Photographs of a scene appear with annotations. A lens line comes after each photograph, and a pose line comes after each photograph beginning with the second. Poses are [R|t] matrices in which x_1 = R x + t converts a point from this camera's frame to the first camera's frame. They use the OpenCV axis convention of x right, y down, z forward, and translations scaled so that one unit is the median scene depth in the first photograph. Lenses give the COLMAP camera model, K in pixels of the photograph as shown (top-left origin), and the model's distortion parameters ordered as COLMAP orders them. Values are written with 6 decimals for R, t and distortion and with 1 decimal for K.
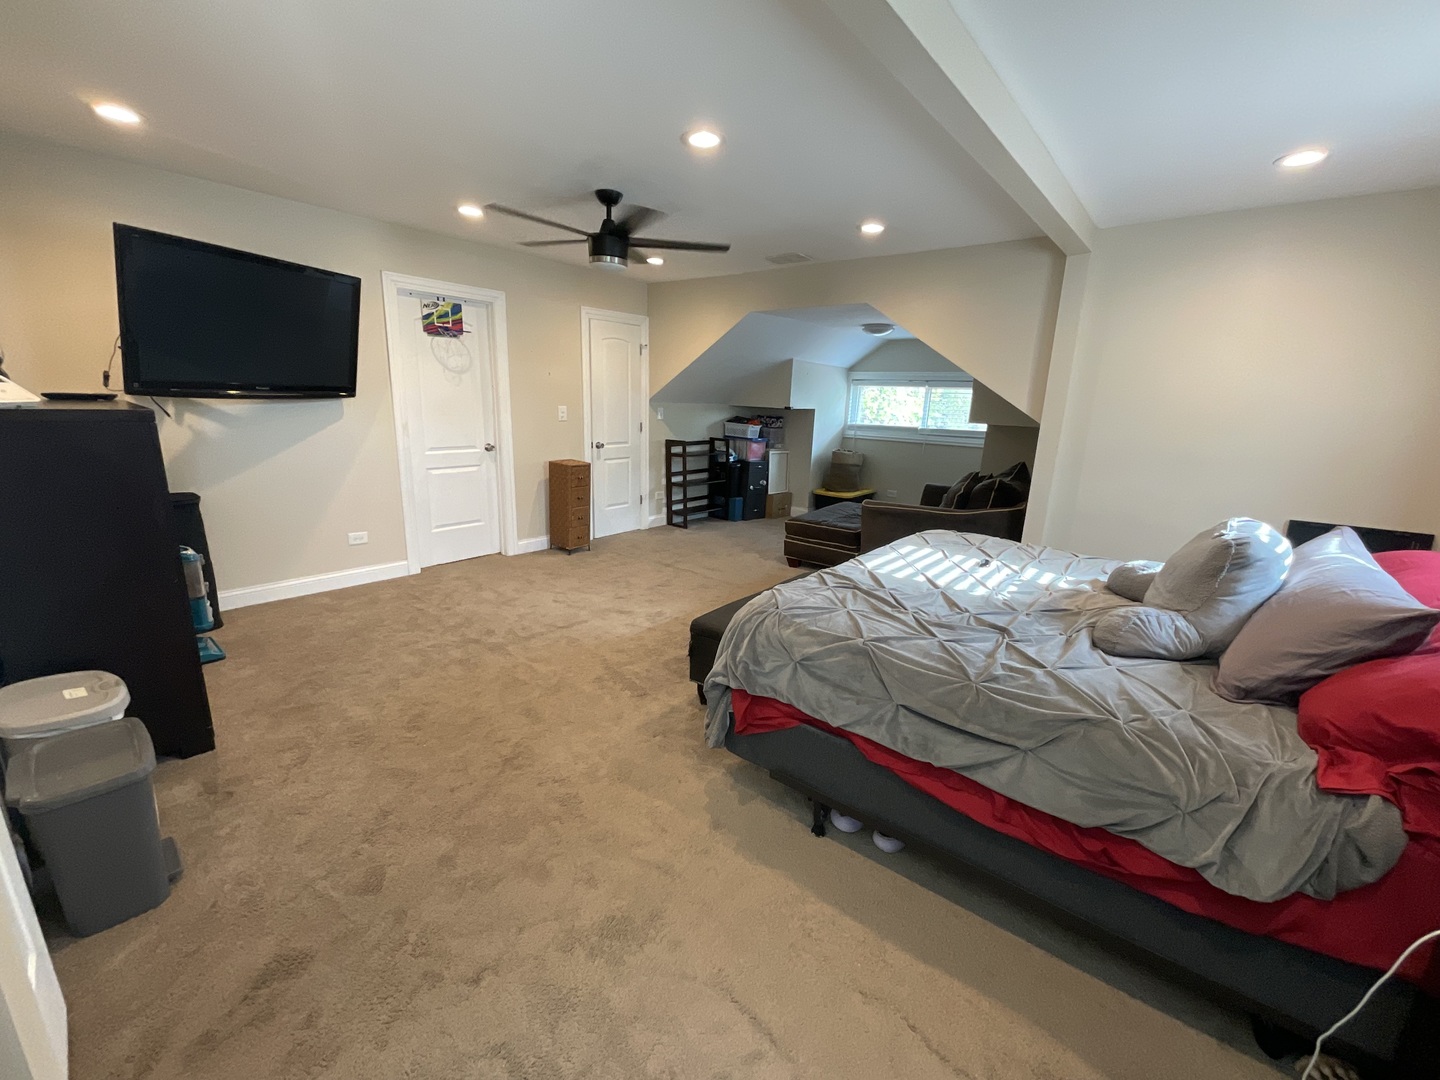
lens RADIAL K [[583.0, 0, 720.2], [0, 583.0, 542.7], [0, 0, 1]] dist [-0.000426, -0.000450]
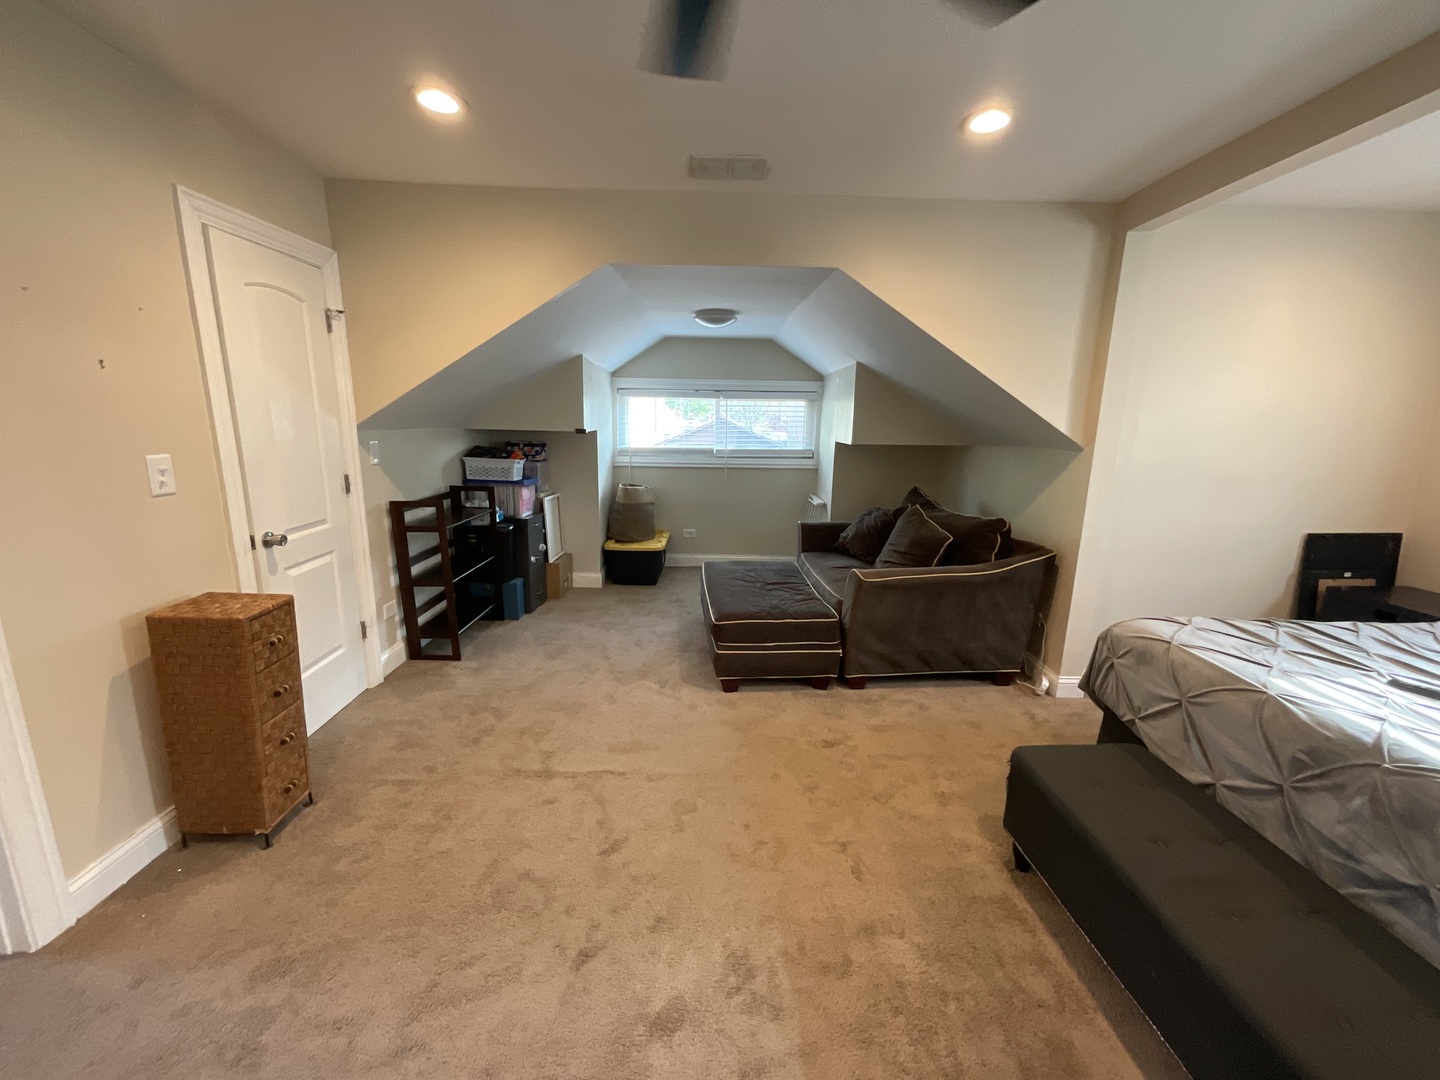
lens RADIAL K [[583.0, 0, 714.8], [0, 583.0, 539.5], [0, 0, 1]] dist [-0.000426, -0.000450]
pose [[0.760860, -0.154631, 0.630223, -0.199909], [0.167212, 0.985116, 0.039835, -0.114196], [-0.627003, 0.075072, 0.775391, 0.416732]]
